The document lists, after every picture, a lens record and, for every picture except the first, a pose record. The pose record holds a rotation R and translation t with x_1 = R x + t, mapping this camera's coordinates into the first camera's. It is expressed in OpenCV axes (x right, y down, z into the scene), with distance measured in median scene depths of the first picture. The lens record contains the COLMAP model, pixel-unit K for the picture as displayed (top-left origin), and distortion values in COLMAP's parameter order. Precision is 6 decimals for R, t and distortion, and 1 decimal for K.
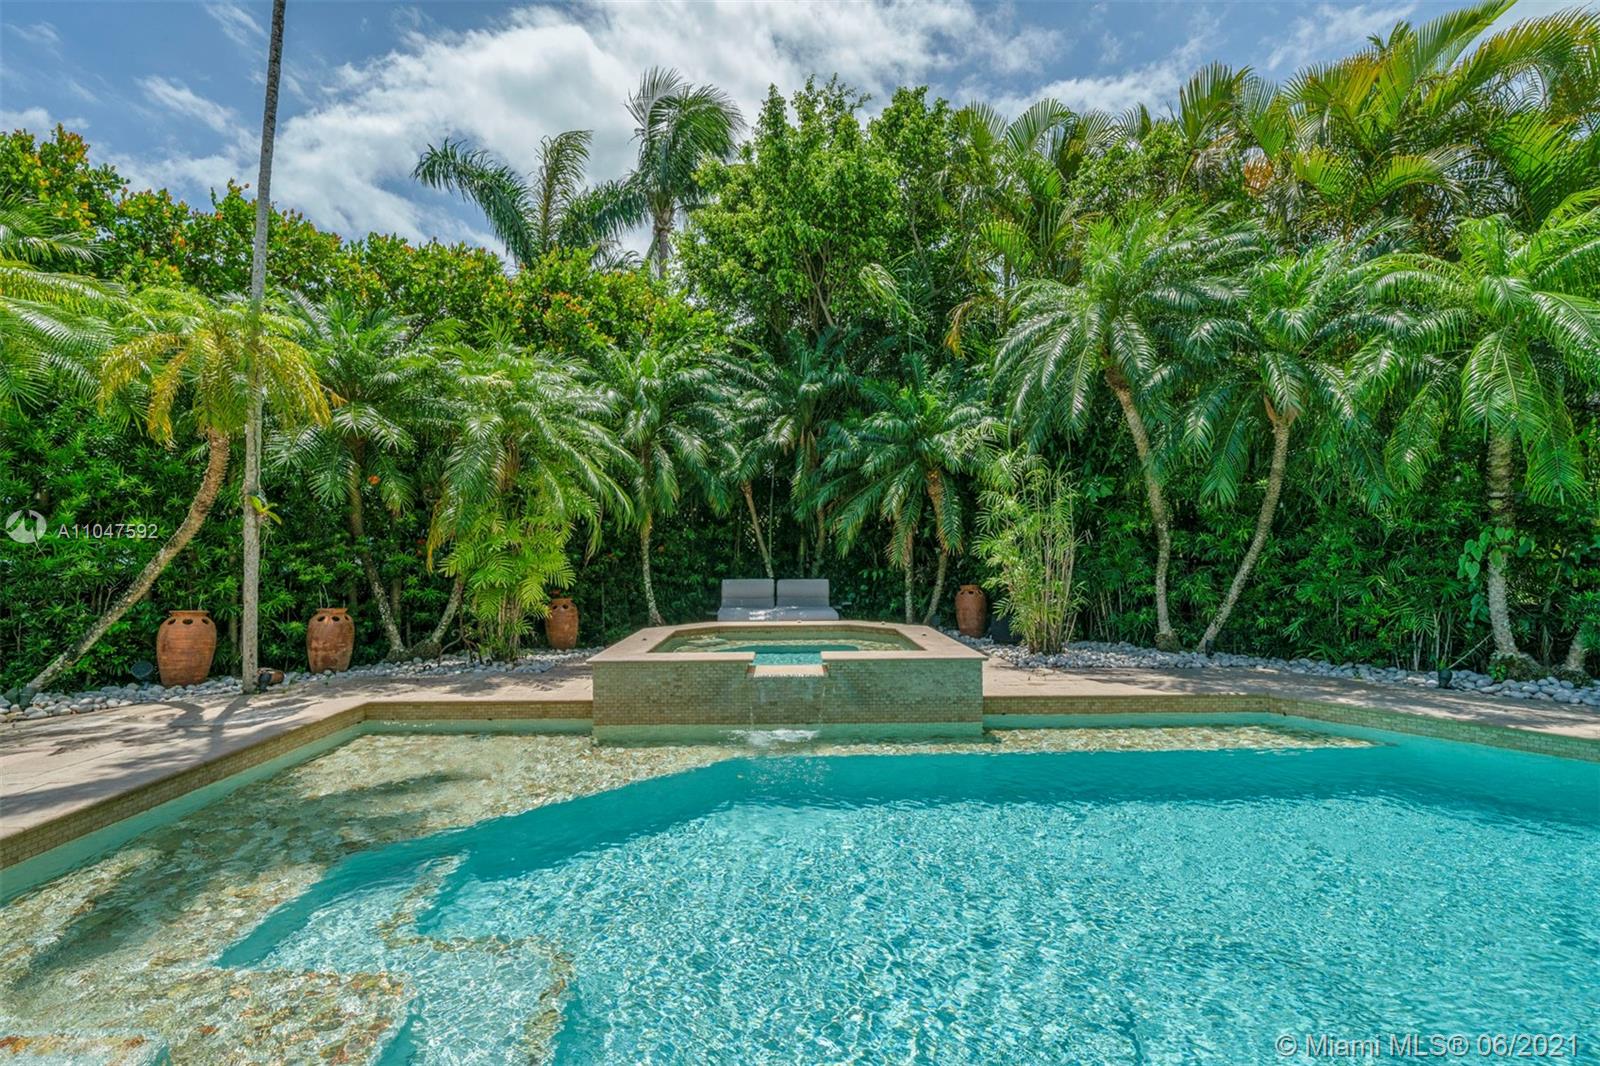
lens RADIAL K [[736.6, 0, 794.2], [0, 736.6, 535.8], [0, 0, 1]] dist [-0.005334, 0.000030]
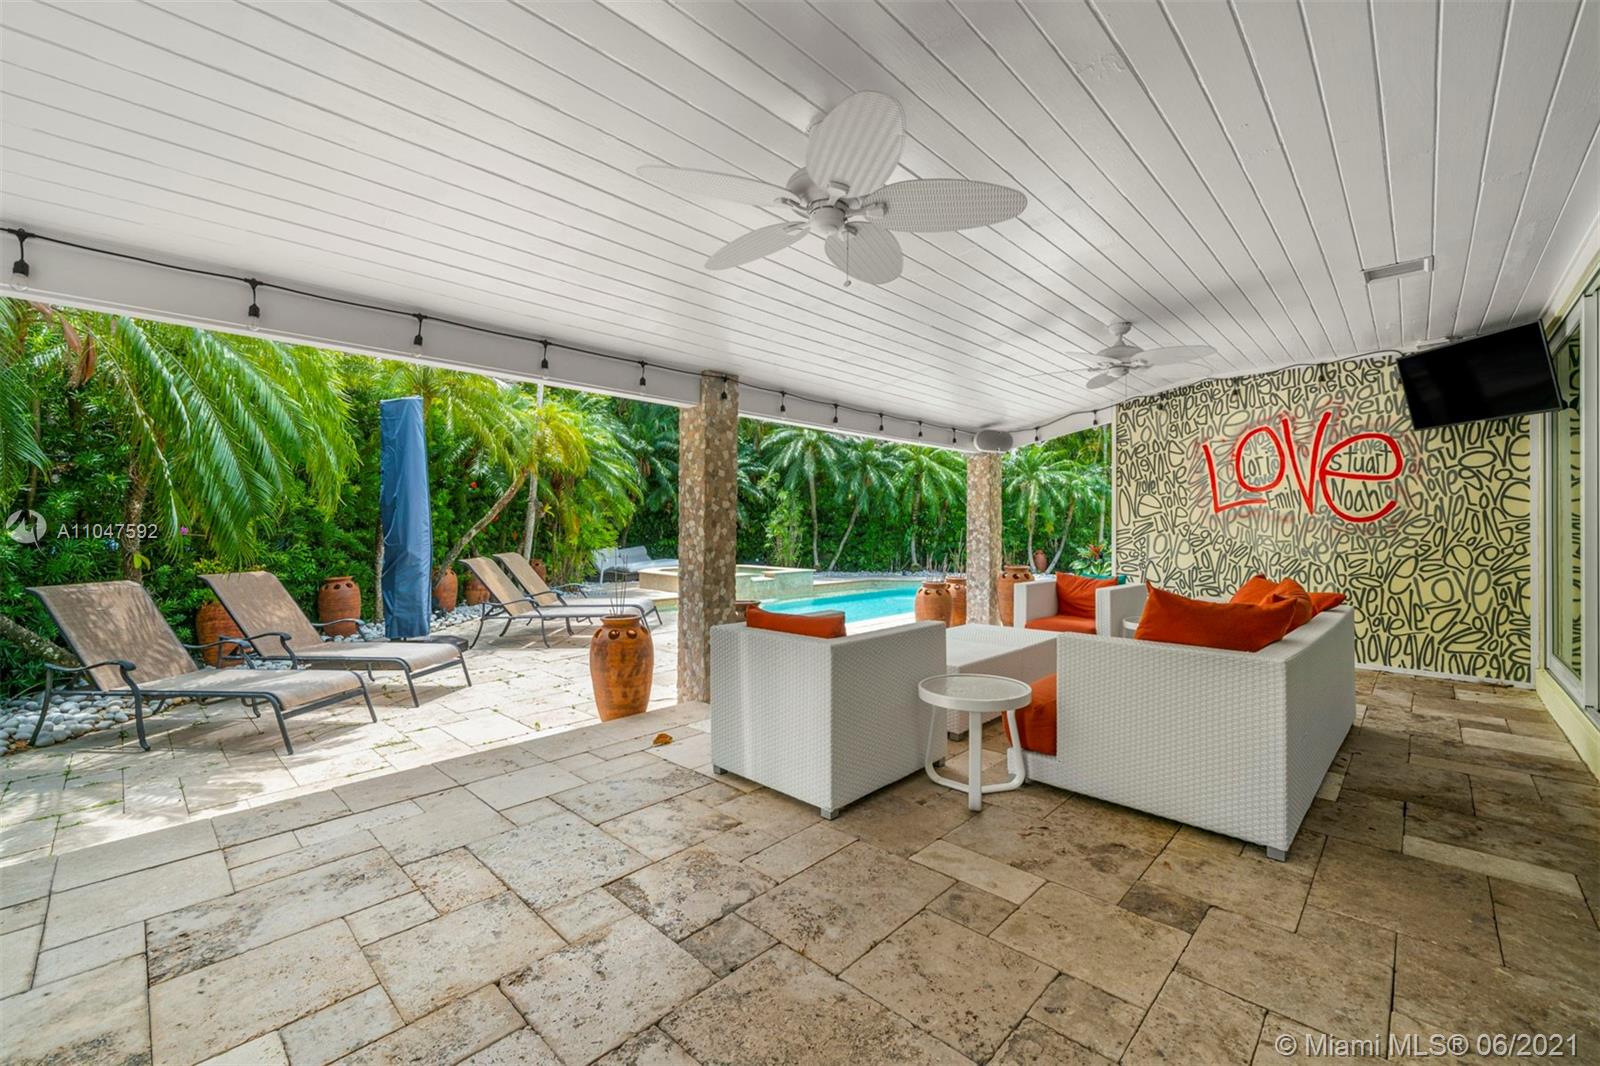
lens RADIAL K [[644.3, 0, 807.6], [0, 644.3, 531.2], [0, 0, 1]] dist [-0.000246, -0.000034]
pose [[0.769656, -0.015699, 0.638265, -0.965540], [-0.011778, 0.999178, 0.038778, -0.069810], [-0.638350, -0.037364, 0.768839, -0.699564]]
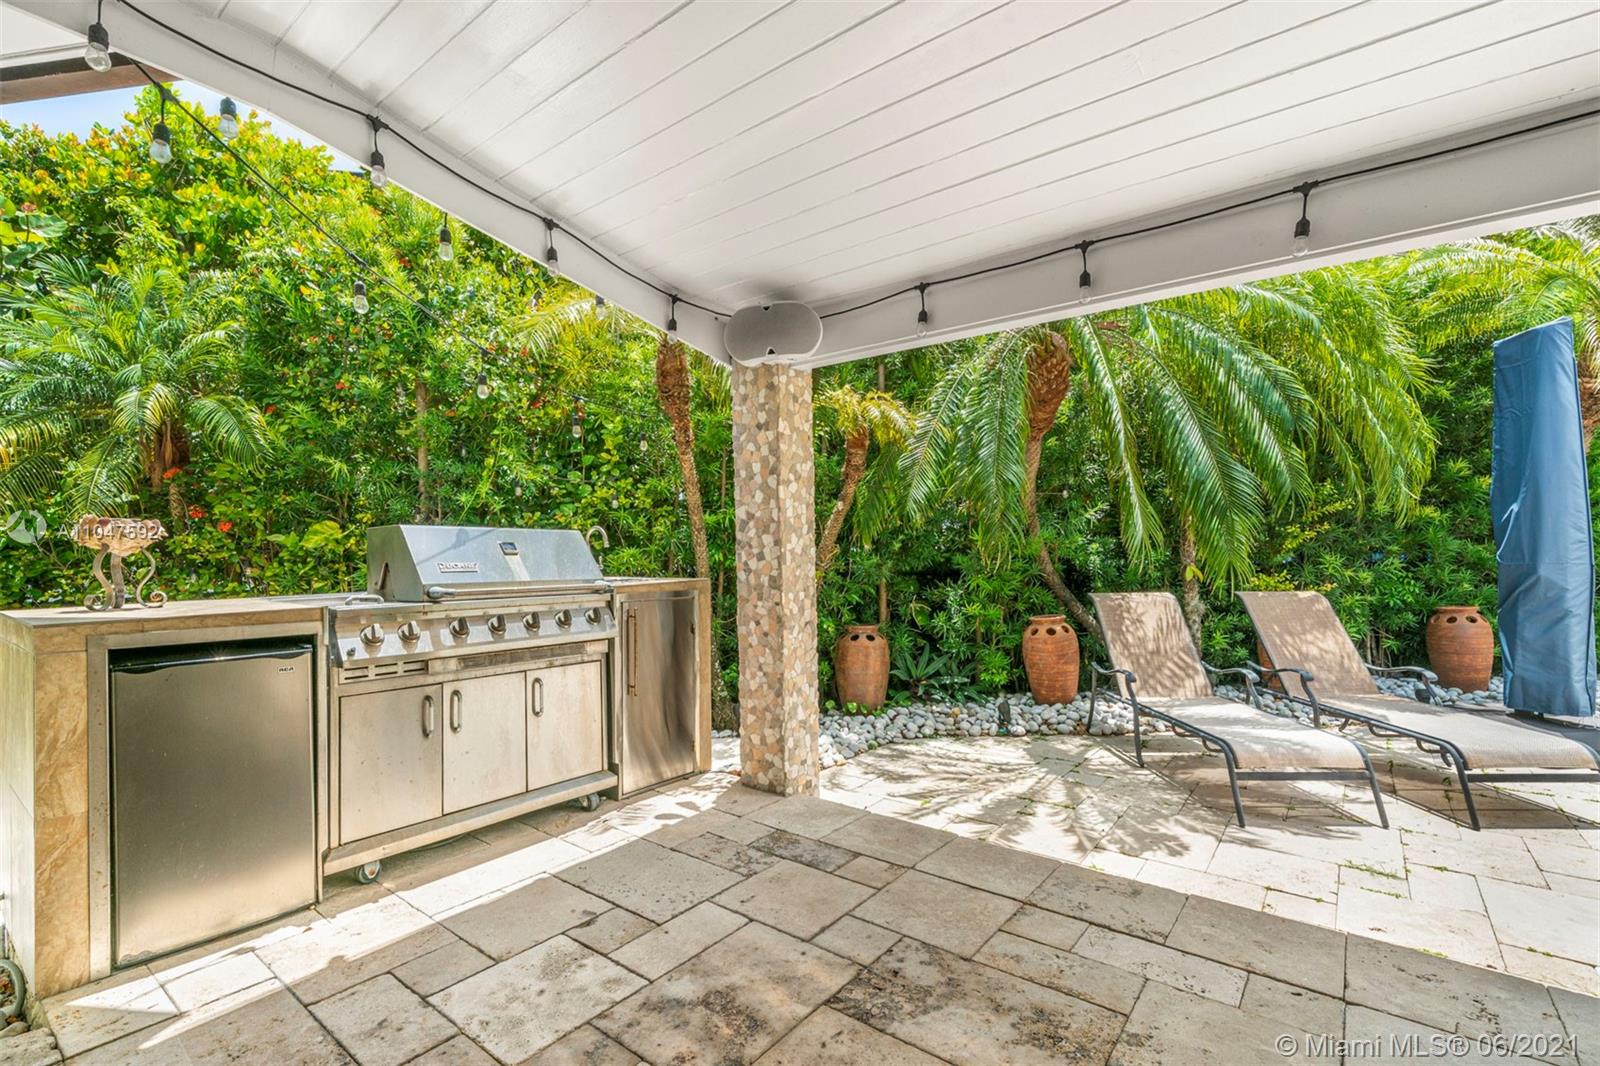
lens RADIAL K [[736.6, 0, 796.8], [0, 736.6, 539.9], [0, 0, 1]] dist [-0.005334, 0.000030]
pose [[0.701810, -0.014047, -0.712226, -0.727769], [0.034848, 0.999286, 0.014629, -0.057762], [0.711512, -0.035086, 0.701798, -0.469078]]
